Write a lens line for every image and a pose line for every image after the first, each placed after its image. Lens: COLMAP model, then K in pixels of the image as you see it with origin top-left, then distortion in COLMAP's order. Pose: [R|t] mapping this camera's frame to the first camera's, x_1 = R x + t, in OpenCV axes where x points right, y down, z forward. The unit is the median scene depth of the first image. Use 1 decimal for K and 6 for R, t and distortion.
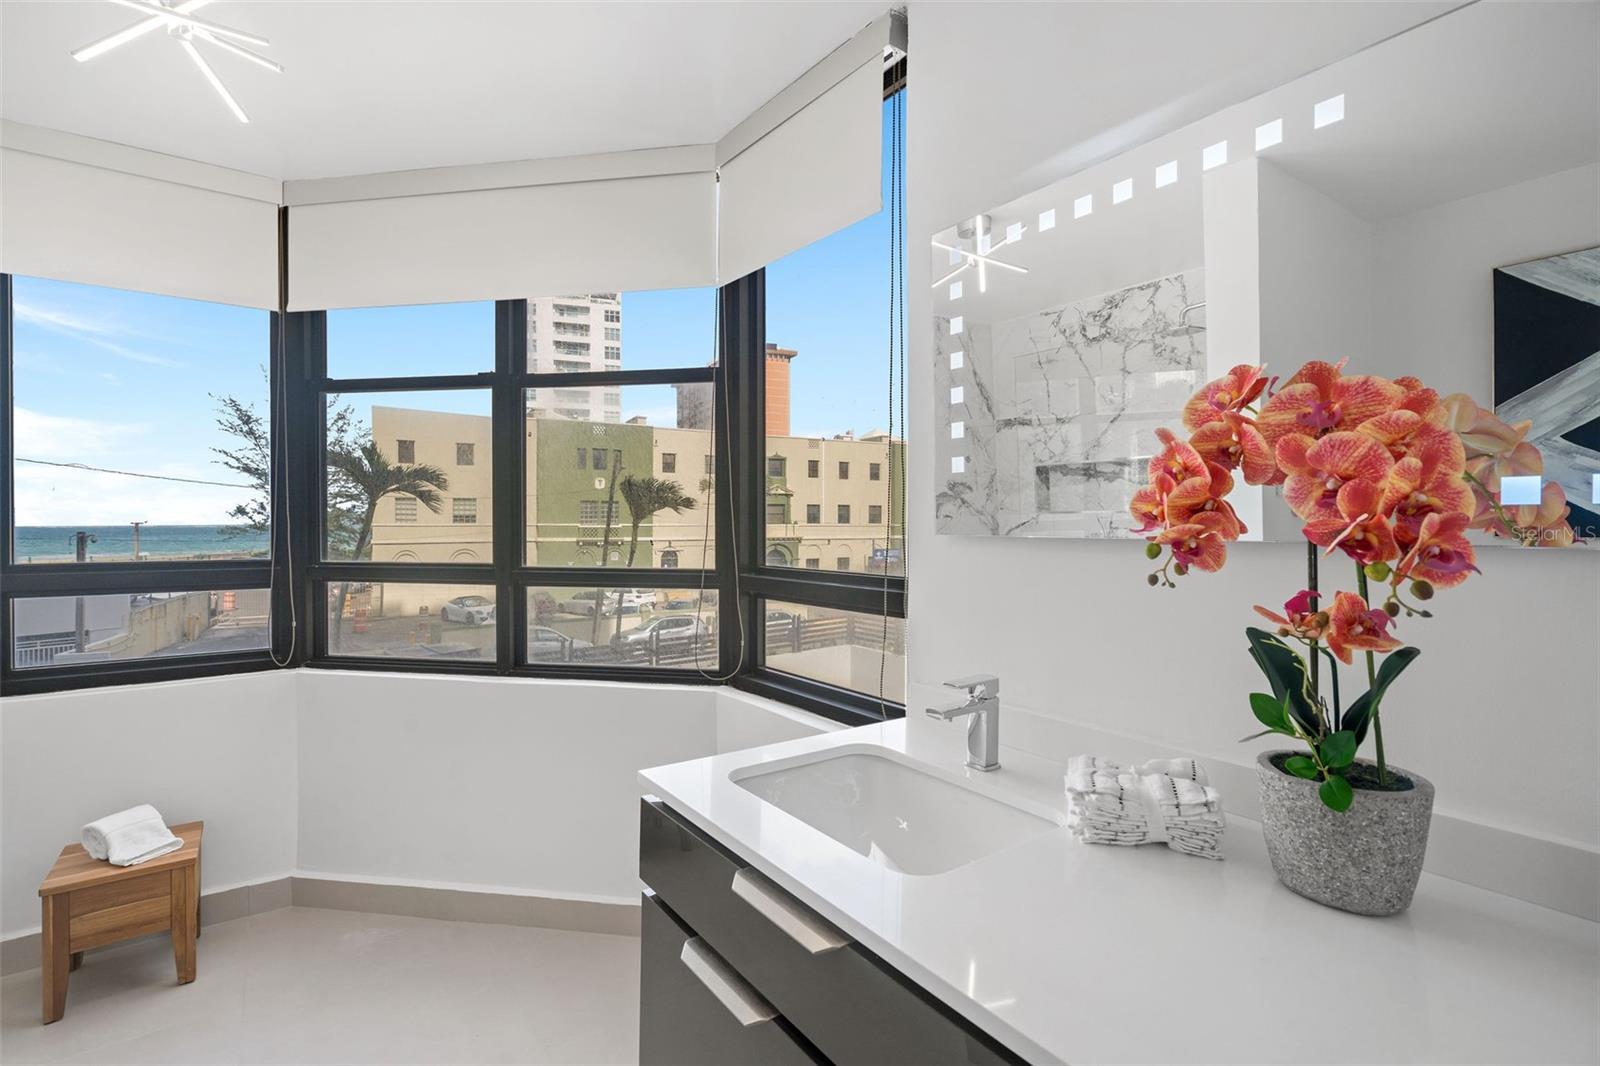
lens RADIAL K [[713.5, 0, 791.1], [0, 713.5, 532.7], [0, 0, 1]] dist [-0.003698, 0.000108]
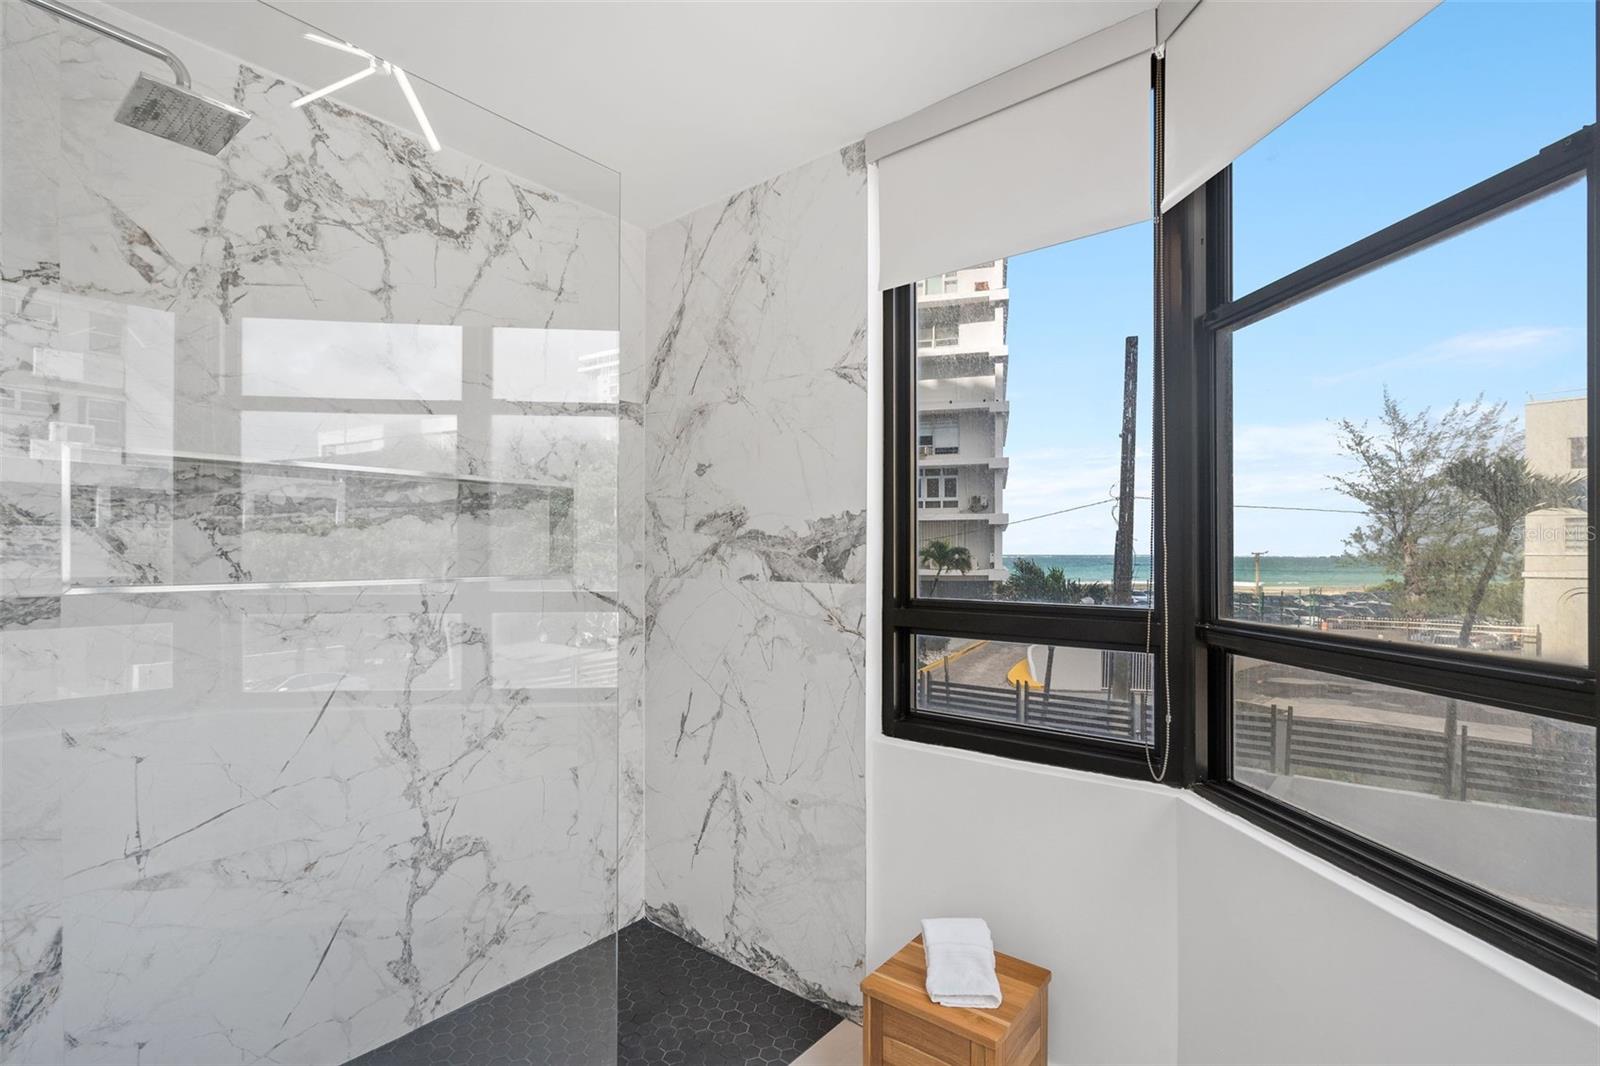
lens RADIAL K [[748.2, 0, 800.9], [0, 748.2, 567.8], [0, 0, 1]] dist [-0.003116, -0.000464]
pose [[0.260609, 0.016136, -0.965310, -0.157052], [-0.009881, 0.999853, 0.014046, -0.006551], [0.965394, 0.005877, 0.260730, 0.507615]]
